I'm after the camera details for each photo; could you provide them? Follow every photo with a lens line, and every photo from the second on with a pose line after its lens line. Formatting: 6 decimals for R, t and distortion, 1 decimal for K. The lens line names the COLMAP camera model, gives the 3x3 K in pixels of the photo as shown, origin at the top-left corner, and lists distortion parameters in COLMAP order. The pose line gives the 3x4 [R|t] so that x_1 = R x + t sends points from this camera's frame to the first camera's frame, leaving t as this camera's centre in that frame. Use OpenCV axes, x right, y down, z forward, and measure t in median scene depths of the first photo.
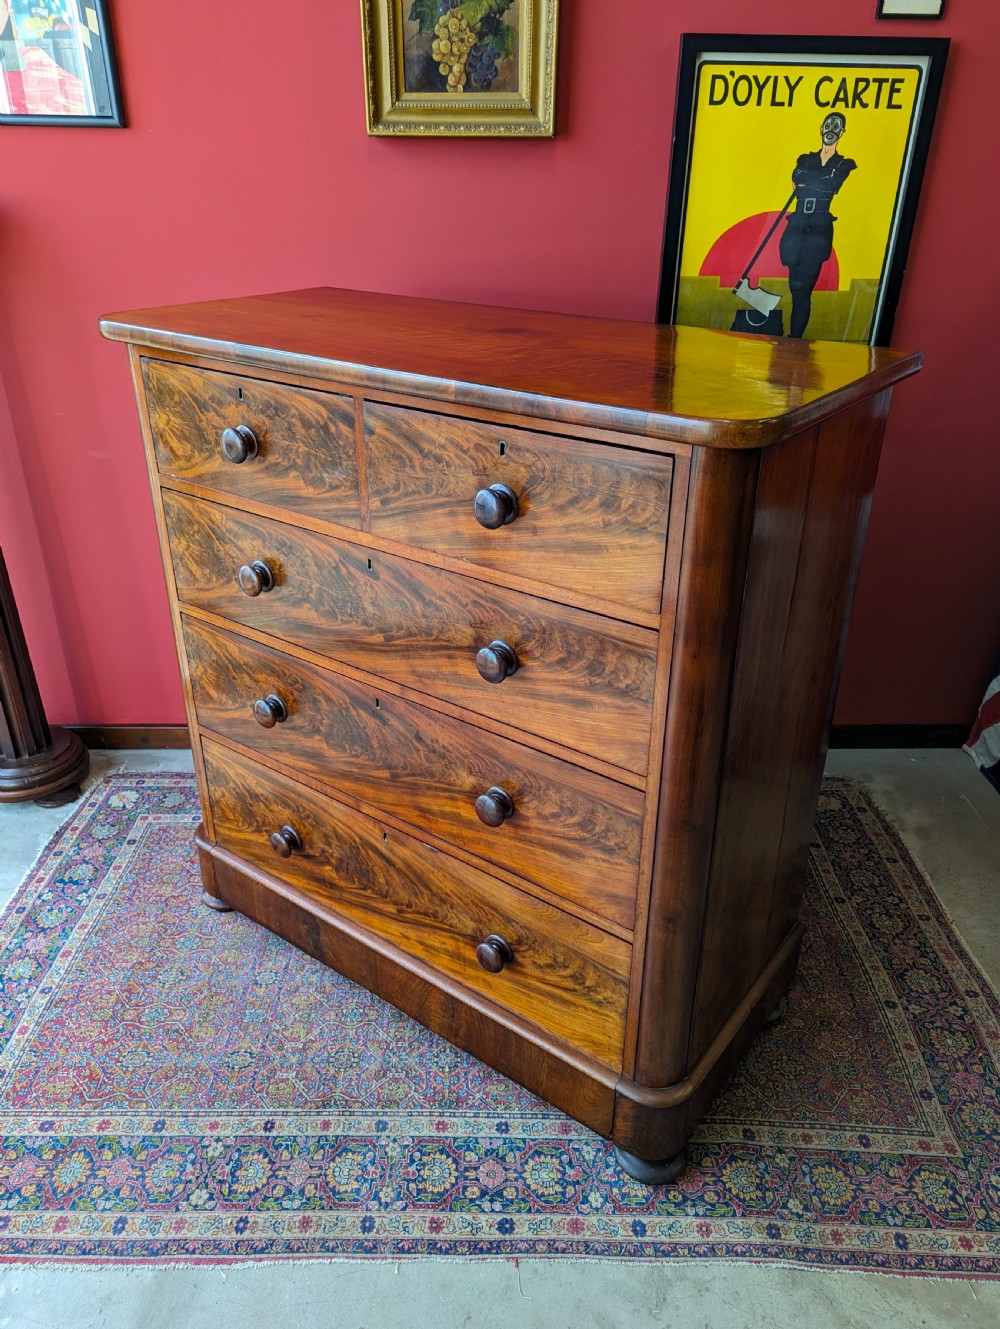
lens RADIAL K [[1006.5, 0, 505.9], [0, 1006.5, 669.7], [0, 0, 1]] dist [0.080219, -0.091146]
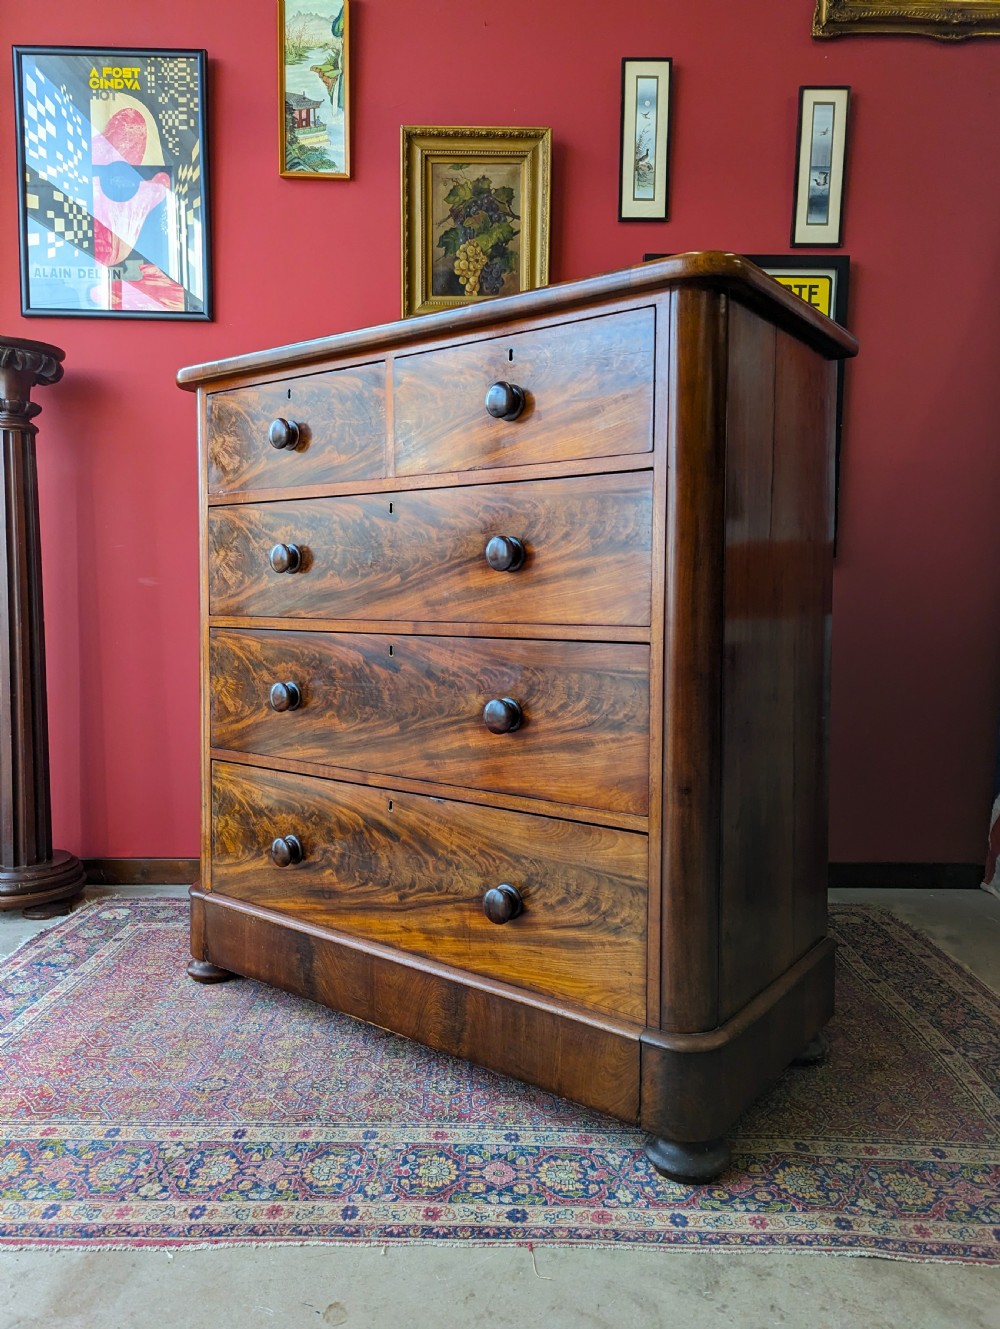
lens RADIAL K [[966.6, 0, 498.6], [0, 966.6, 632.6], [0, 0, 1]] dist [0.063192, -0.055704]
pose [[0.999966, -0.002018, -0.007978, -0.007044], [-0.001530, 0.906938, -0.421262, 0.419492], [0.008086, 0.421260, 0.906904, 0.077722]]
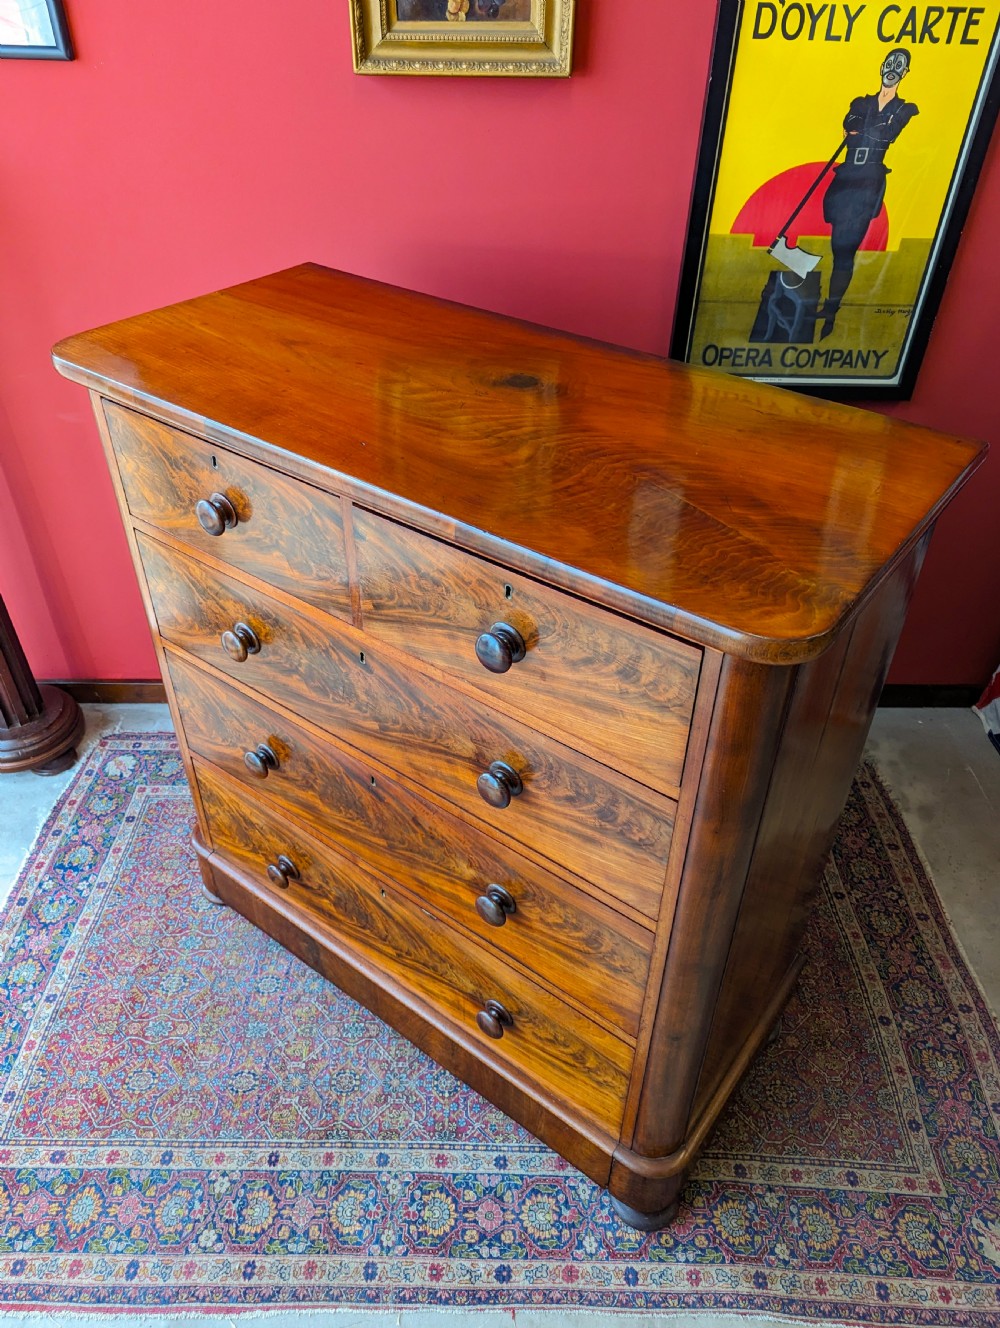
lens RADIAL K [[987.0, 0, 505.4], [0, 987.0, 652.2], [0, 0, 1]] dist [0.062153, -0.063593]
pose [[0.999949, 0.010082, -0.000195, -0.003808], [-0.009886, 0.983928, 0.178292, -0.240688], [0.001989, -0.178281, 0.983978, 0.103405]]
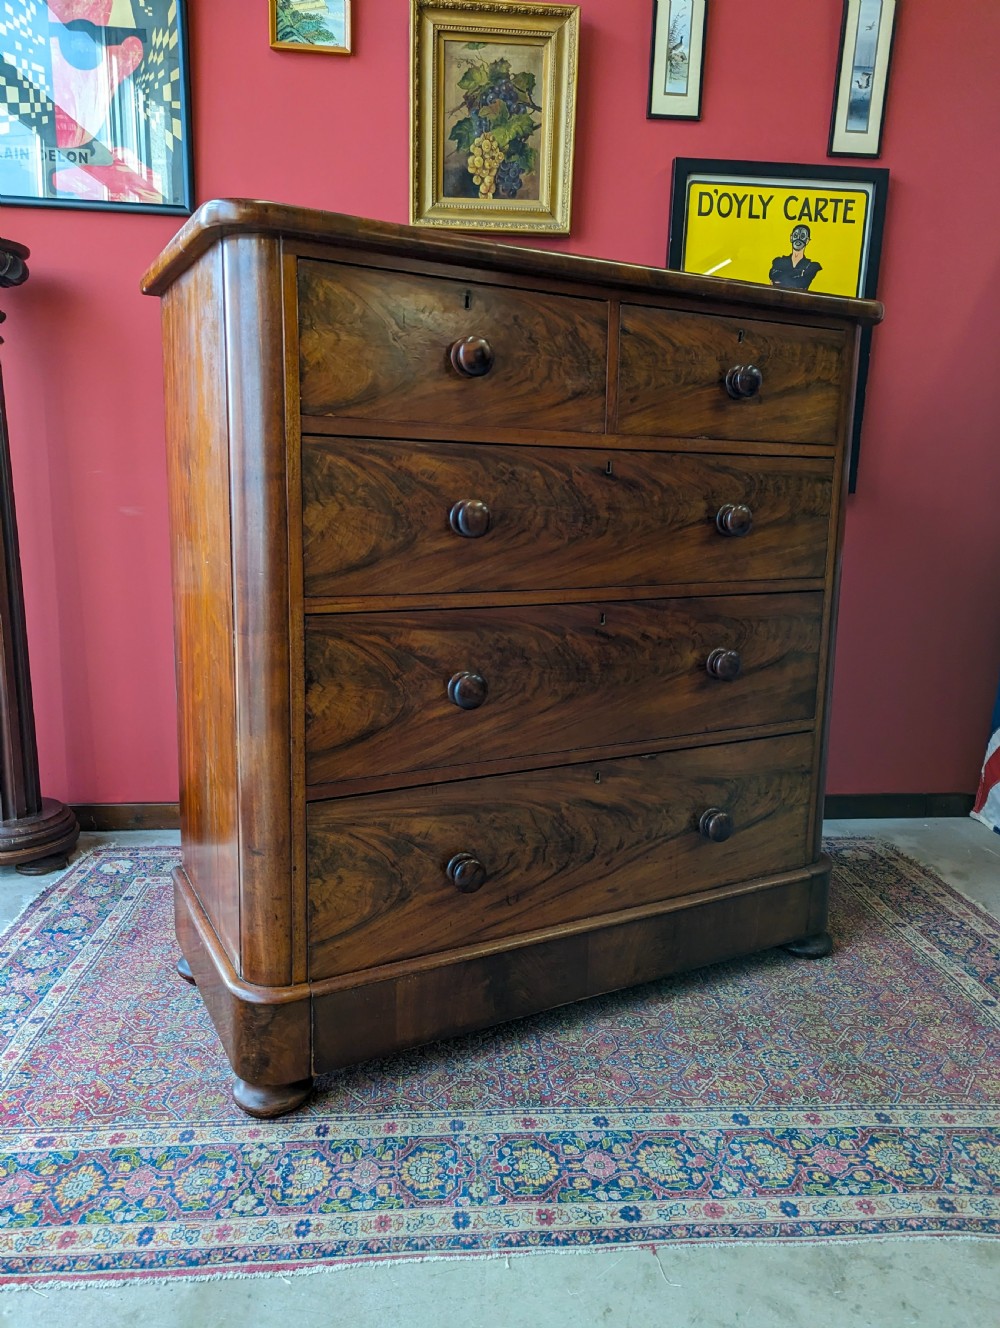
lens RADIAL K [[957.4, 0, 502.8], [0, 957.4, 637.7], [0, 0, 1]] dist [0.073125, -0.073610]
pose [[0.996488, -0.002748, 0.083690, -0.153715], [0.028381, 0.951386, -0.306690, 0.318225], [-0.078779, 0.307989, 0.948123, 0.120911]]
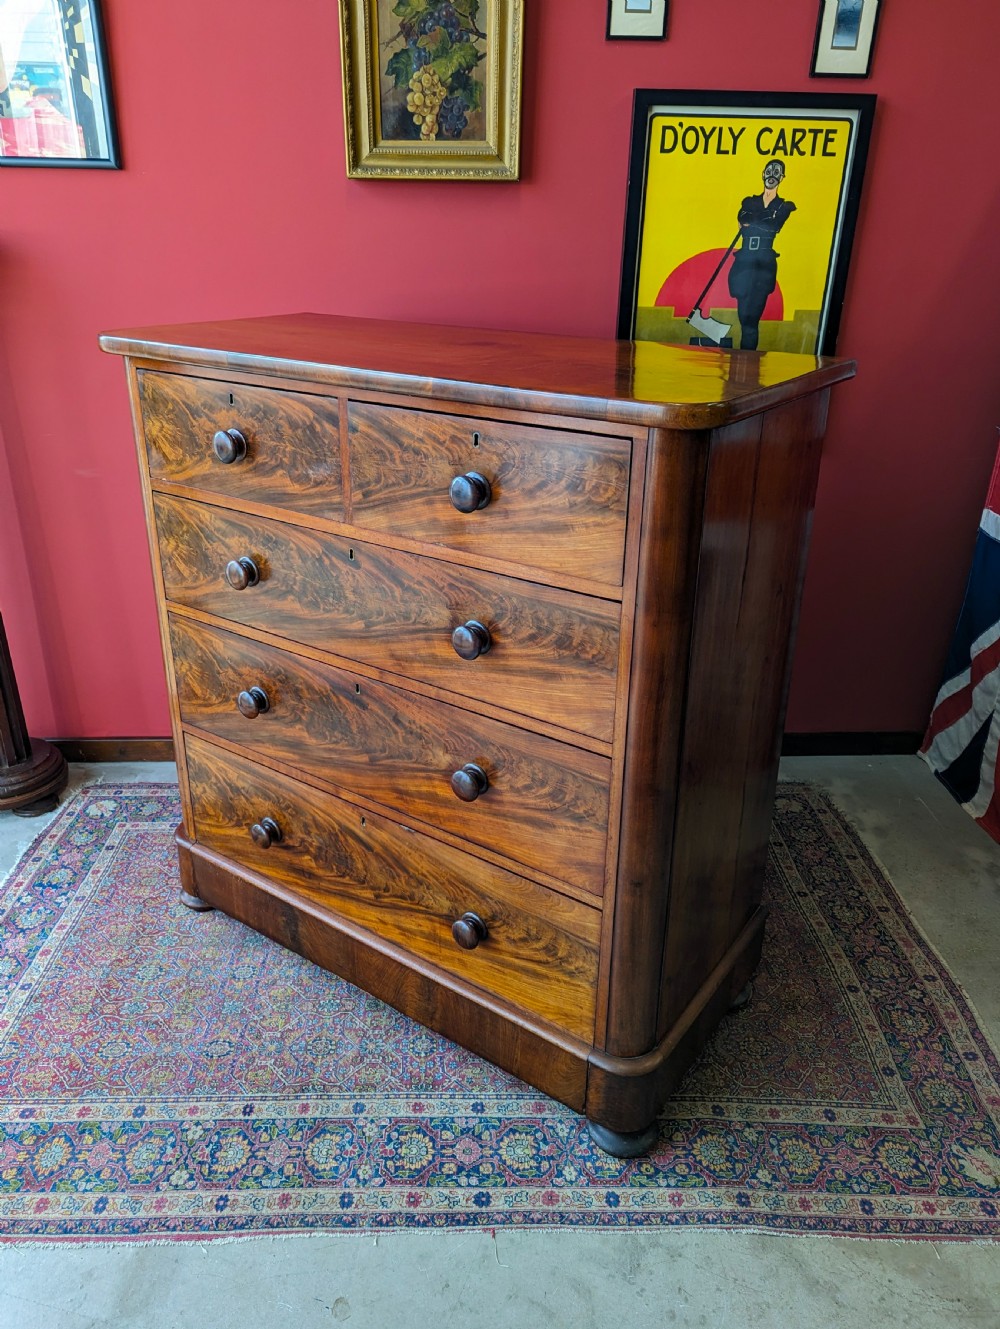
lens RADIAL K [[1006.8, 0, 496.6], [0, 1006.8, 640.7], [0, 0, 1]] dist [0.080543, -0.091451]
pose [[0.999713, -0.005696, 0.023285, -0.005965], [0.007438, 0.997121, -0.075459, 0.061095], [-0.022788, 0.075611, 0.996877, -0.055452]]
